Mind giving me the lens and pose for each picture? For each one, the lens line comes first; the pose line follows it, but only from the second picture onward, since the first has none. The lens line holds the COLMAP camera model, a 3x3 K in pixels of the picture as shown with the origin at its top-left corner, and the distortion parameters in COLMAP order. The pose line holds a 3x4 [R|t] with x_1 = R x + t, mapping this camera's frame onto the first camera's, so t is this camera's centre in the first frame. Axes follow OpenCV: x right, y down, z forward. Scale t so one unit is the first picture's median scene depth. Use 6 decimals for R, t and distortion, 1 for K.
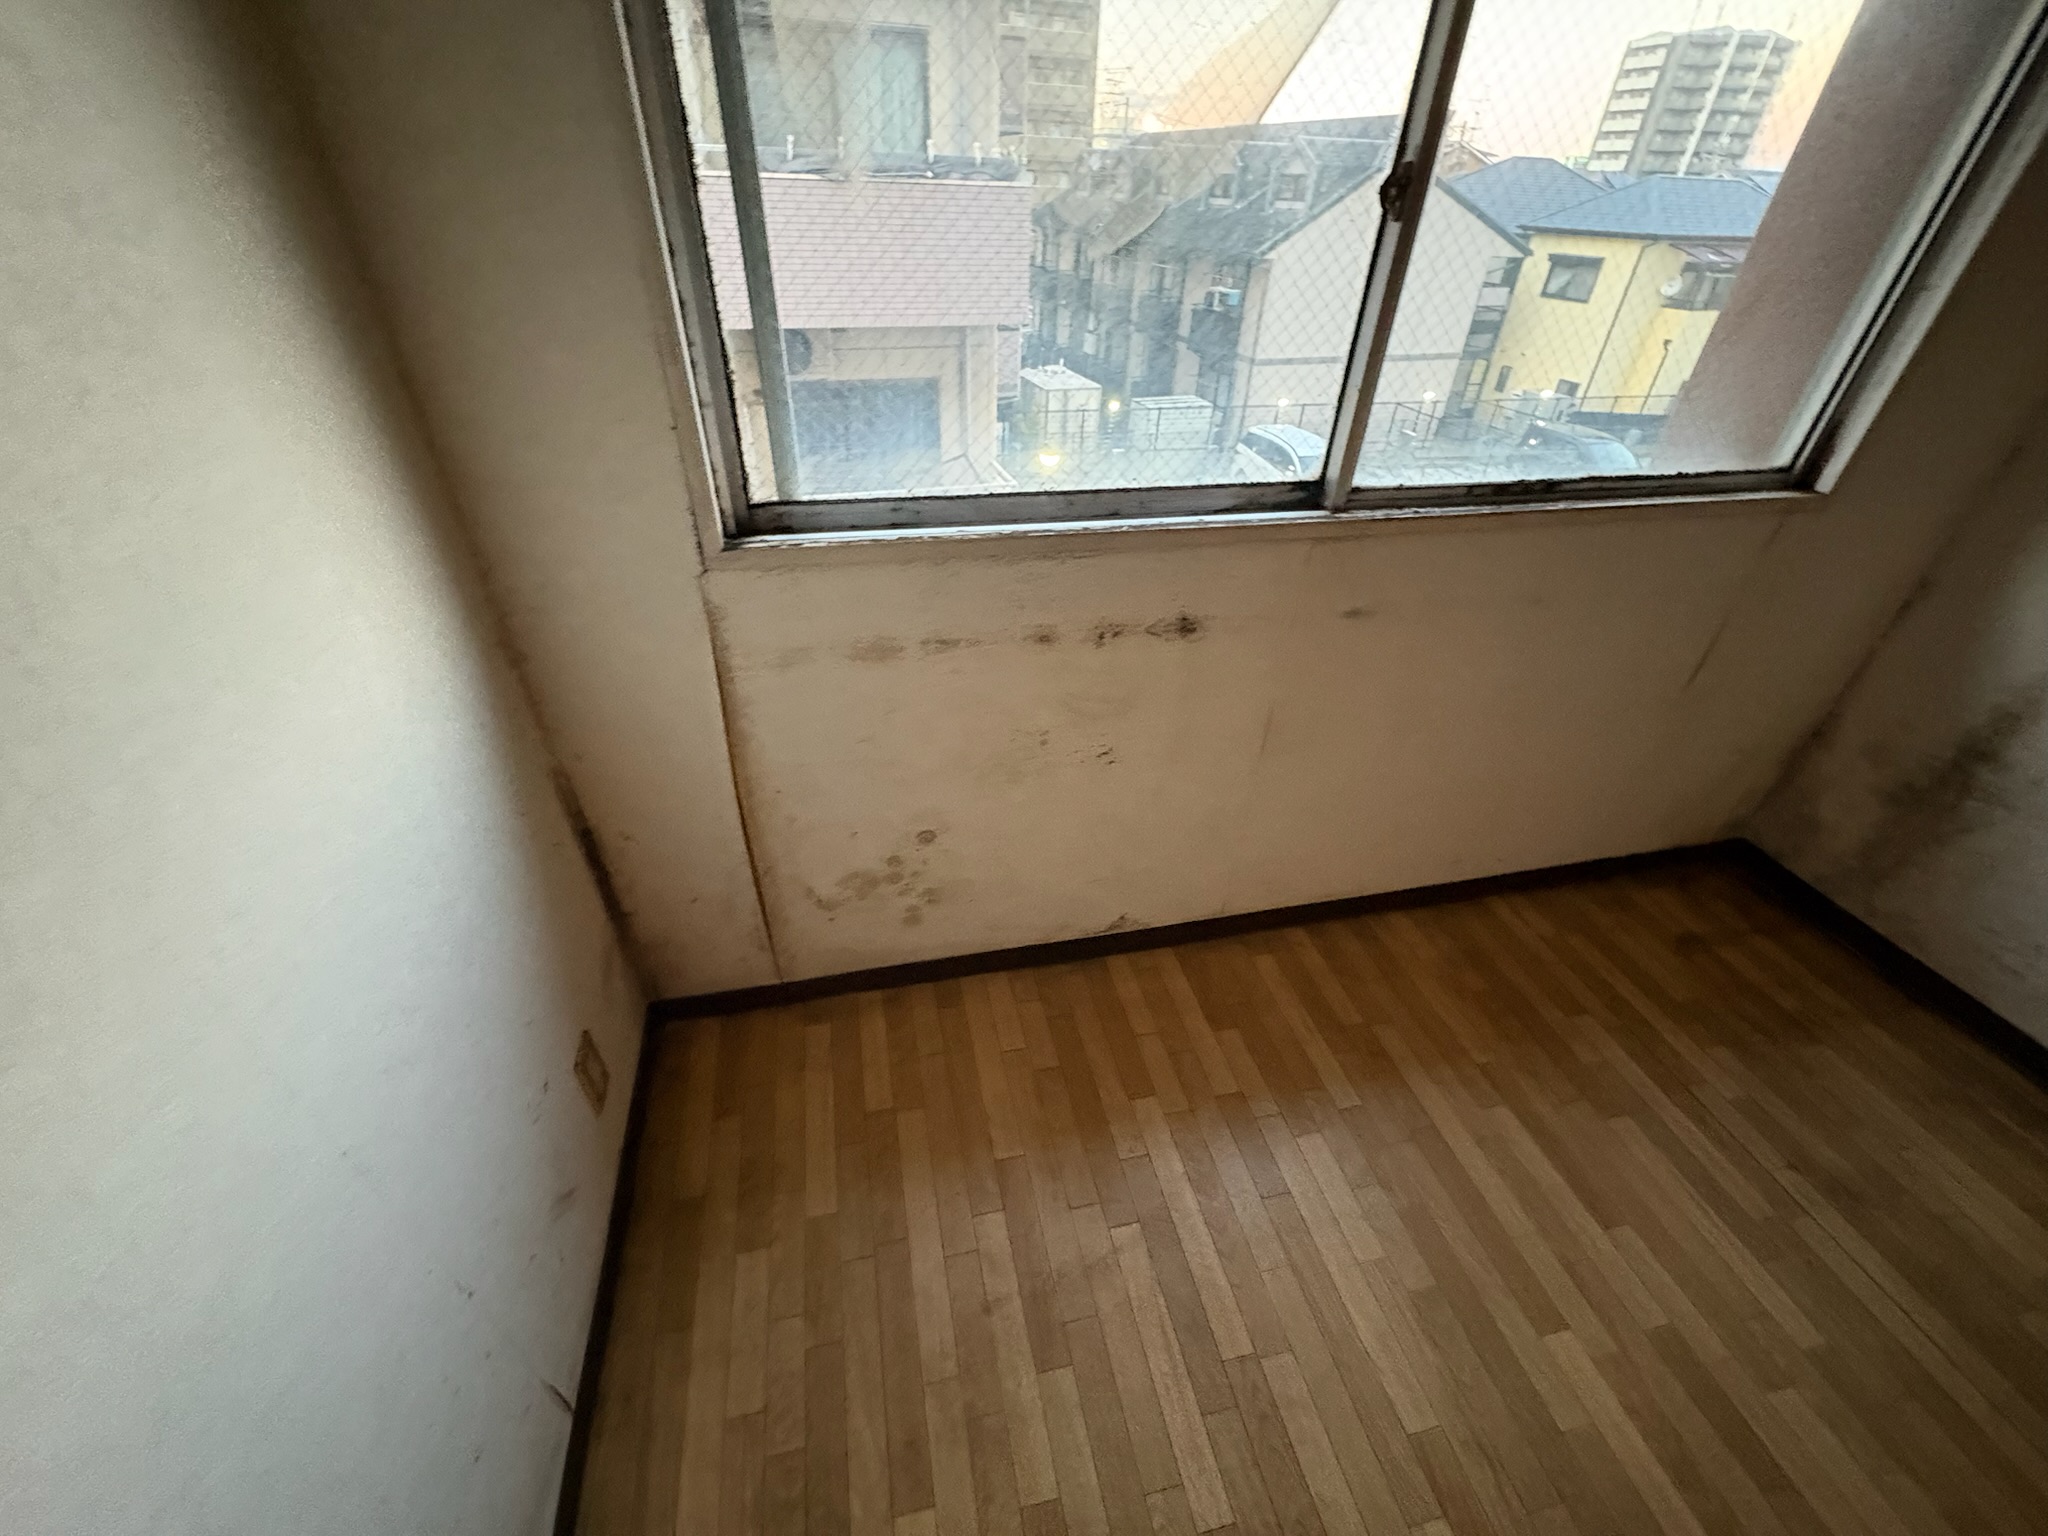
lens RADIAL K [[810.7, 0, 1024.0], [0, 810.7, 768.0], [0, 0, 1]] dist [-0.000970, -0.000055]
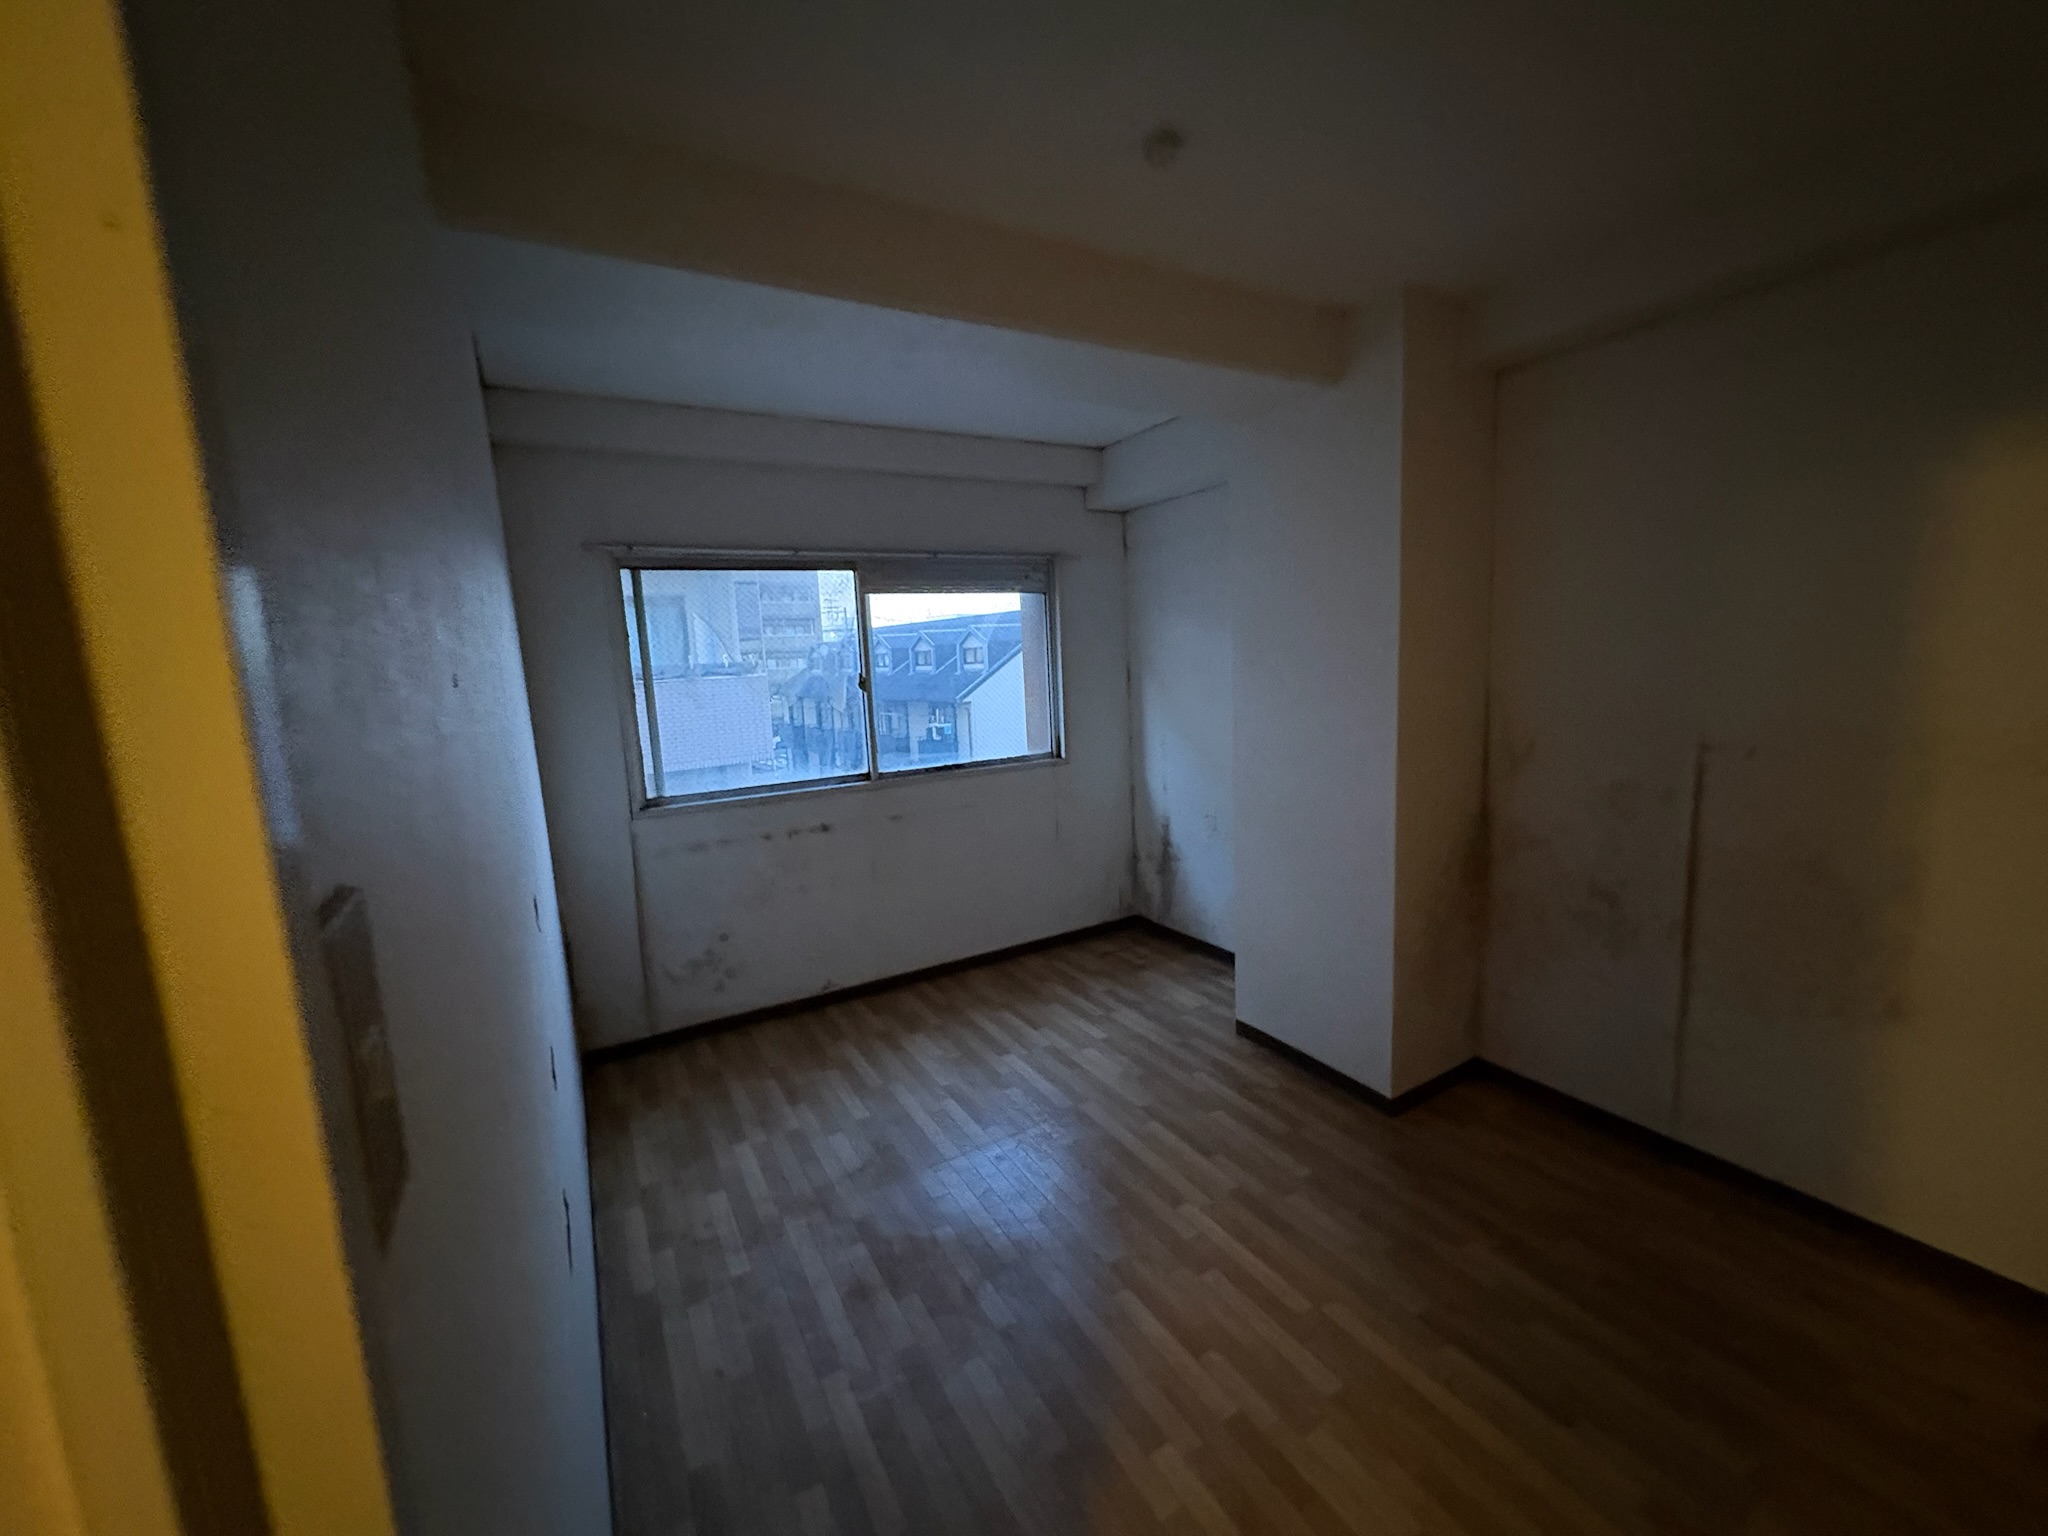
lens RADIAL K [[810.7, 0, 1024.0], [0, 810.7, 768.0], [0, 0, 1]] dist [-0.000970, -0.000055]
pose [[0.951682, -0.115913, 0.284367, 0.077406], [0.235693, 0.869317, -0.434437, 0.779169], [-0.196849, 0.480470, 0.854634, -1.189279]]
